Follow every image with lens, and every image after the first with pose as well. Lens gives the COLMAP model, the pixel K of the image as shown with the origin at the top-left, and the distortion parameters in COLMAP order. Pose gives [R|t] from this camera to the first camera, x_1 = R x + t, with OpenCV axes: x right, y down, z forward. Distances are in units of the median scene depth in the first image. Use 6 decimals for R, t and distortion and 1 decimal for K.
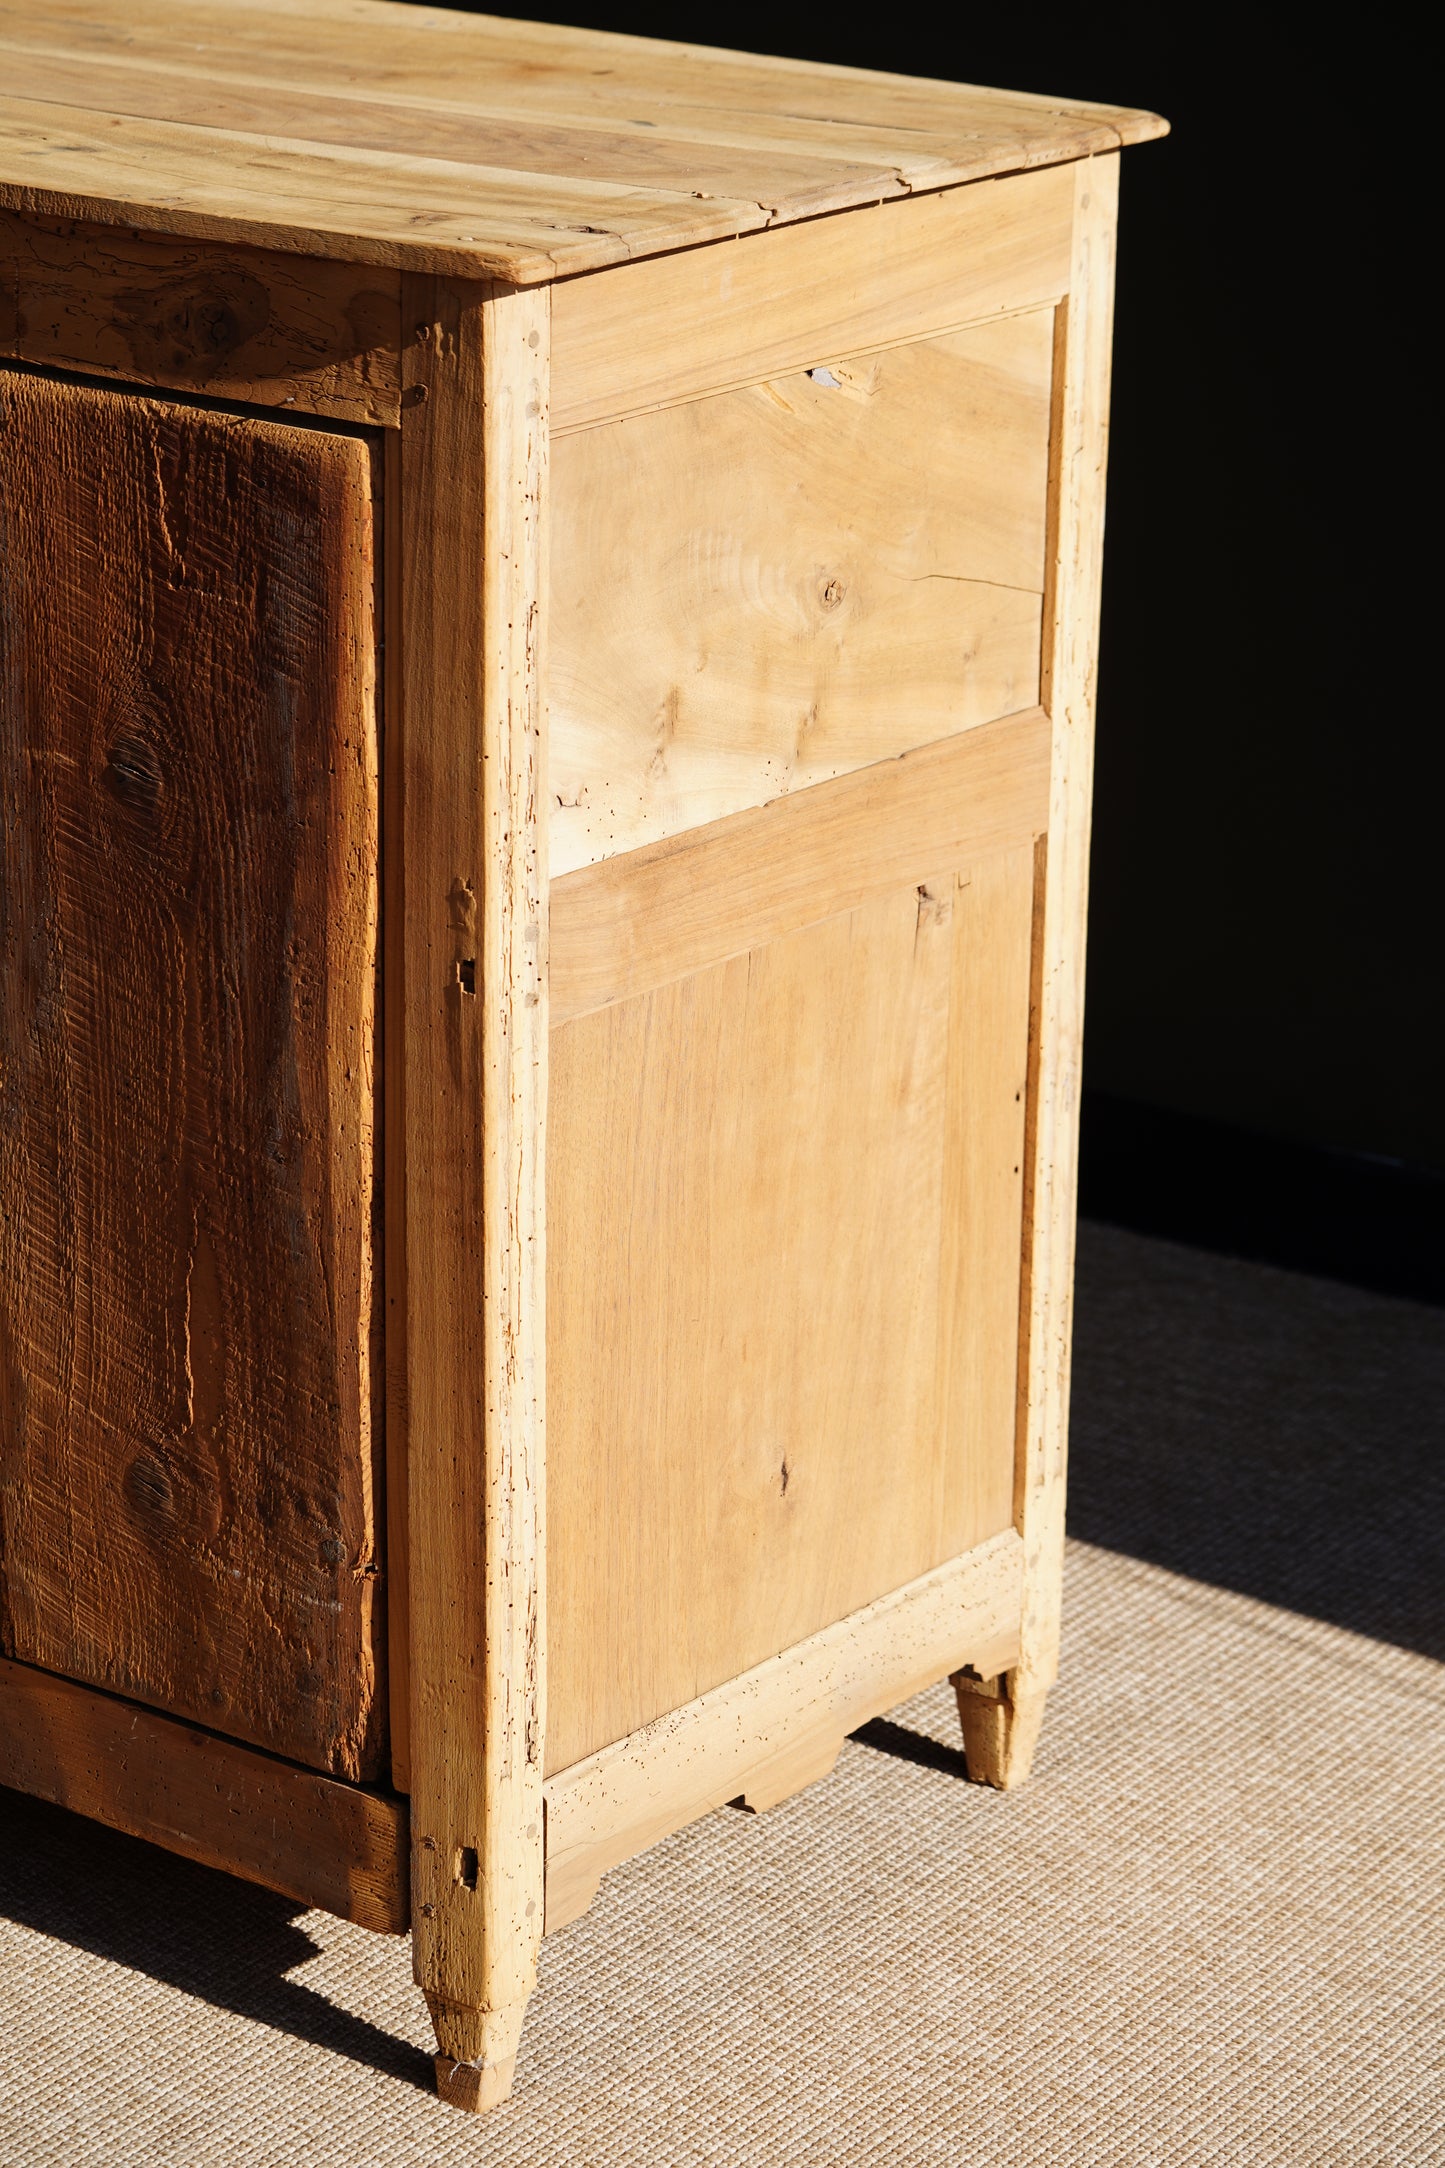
lens RADIAL K [[5520.8, 0, 721.7], [0, 5520.8, 1083.7], [0, 0, 1]] dist [-0.122862, -0.558490]
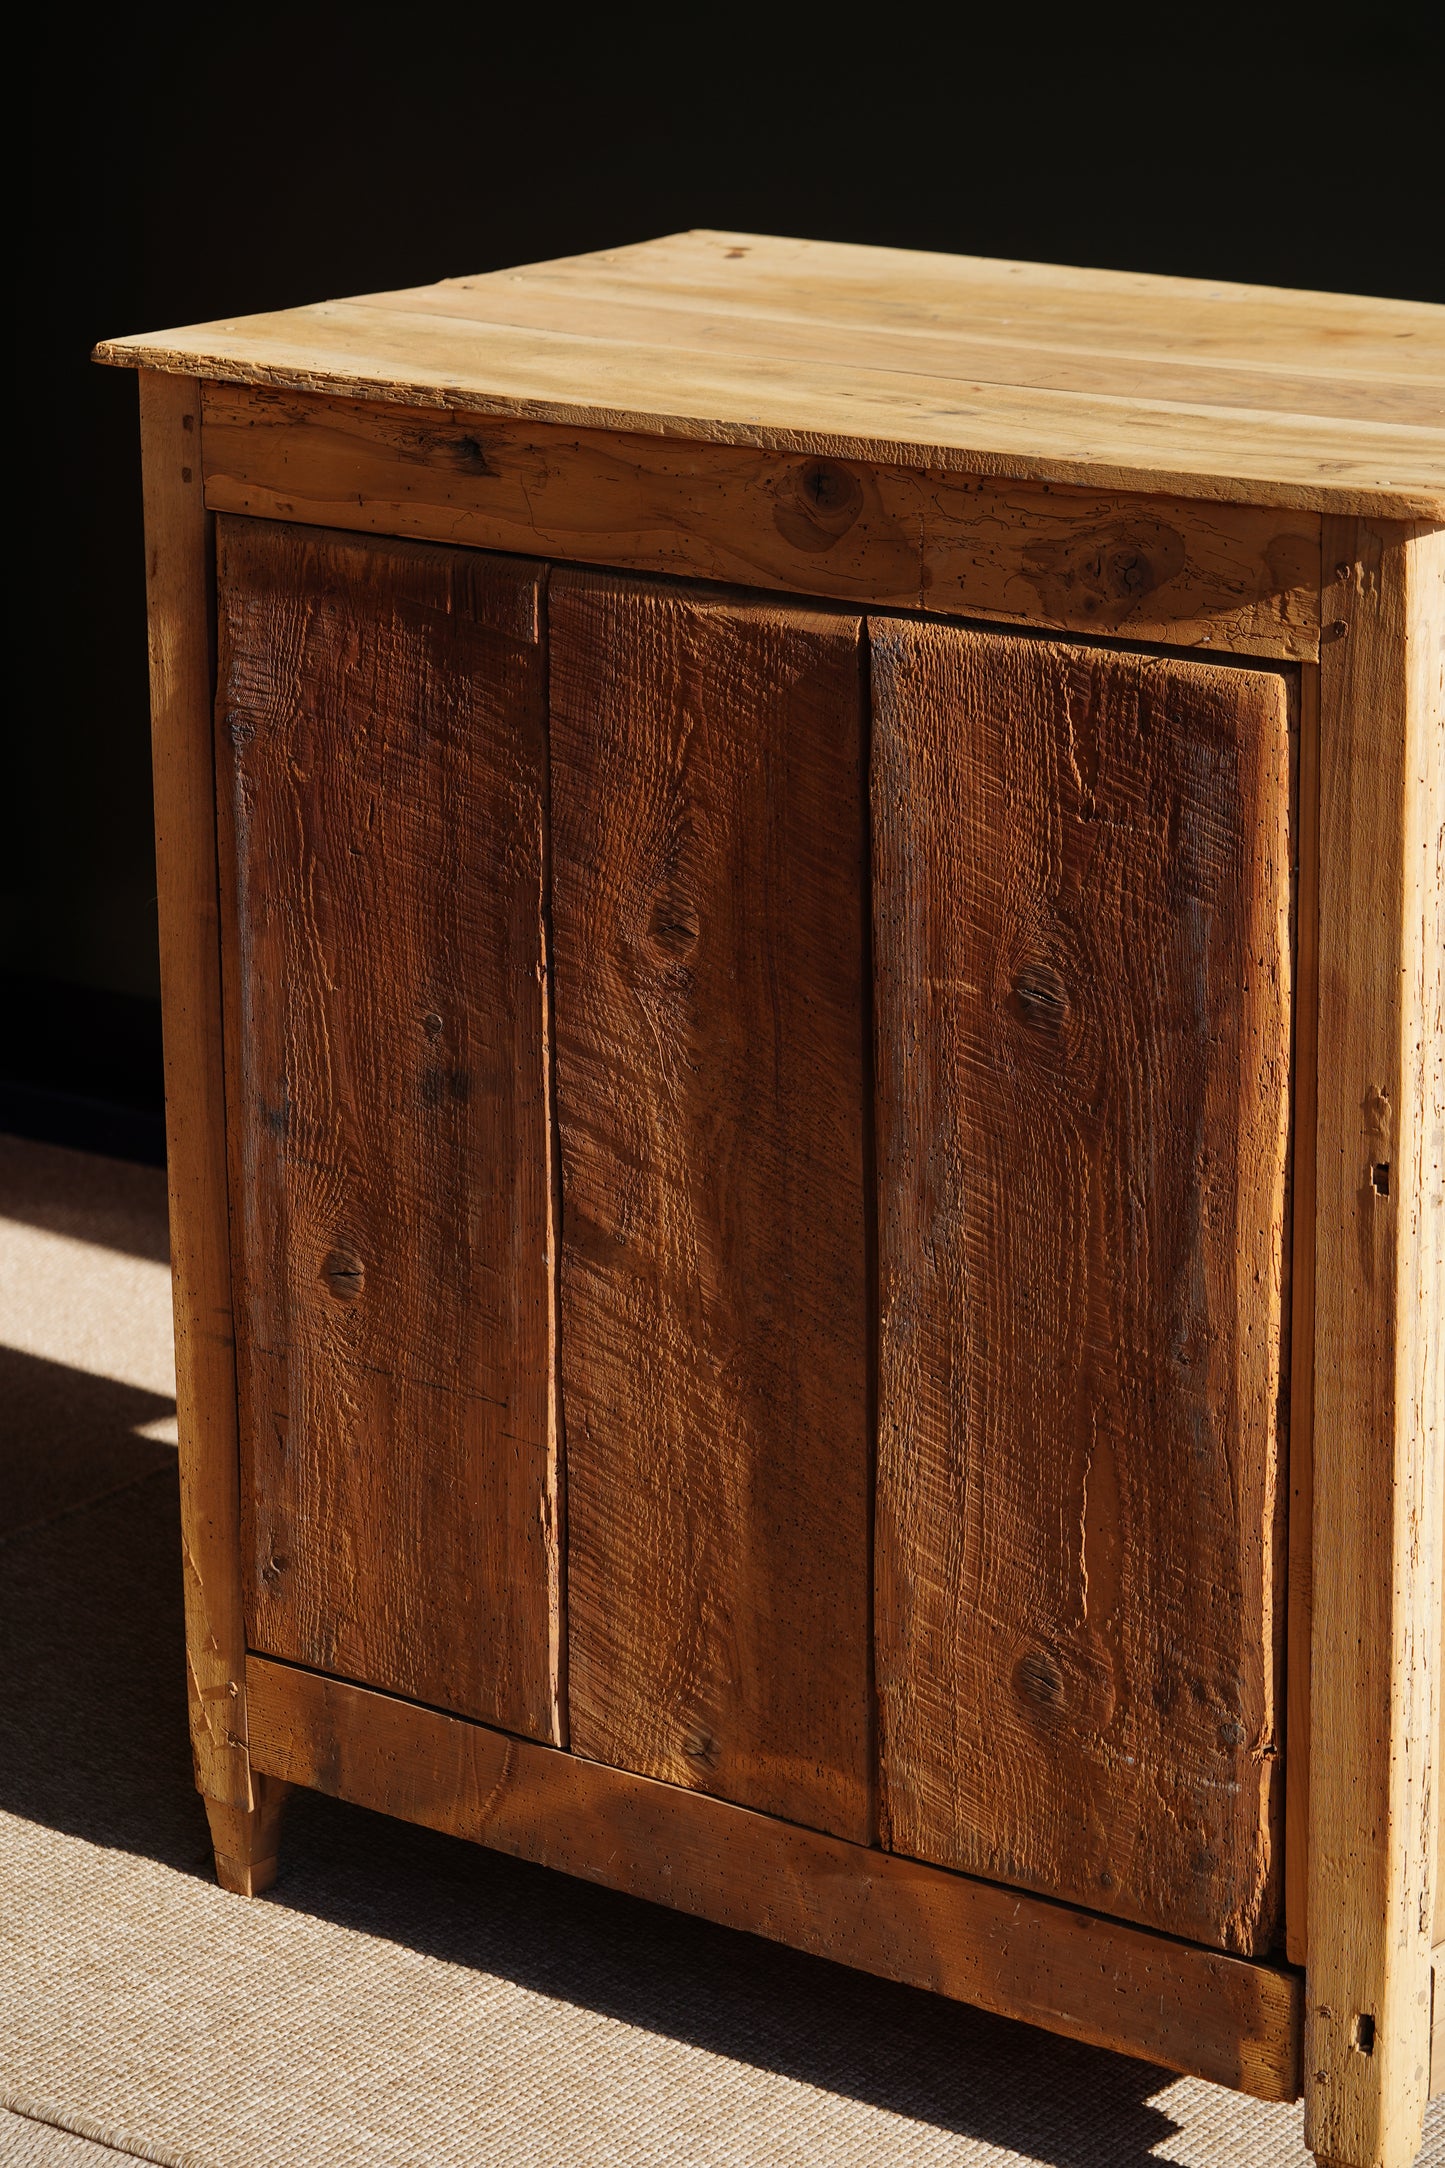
lens RADIAL K [[5512.6, 0, 723.9], [0, 5512.6, 1161.1], [0, 0, 1]] dist [-0.150058, -0.263866]
pose [[0.998906, -0.023093, -0.040662, -0.124072], [0.021286, 0.998790, -0.044334, 0.020346], [0.041637, 0.043420, 0.998189, -0.055777]]
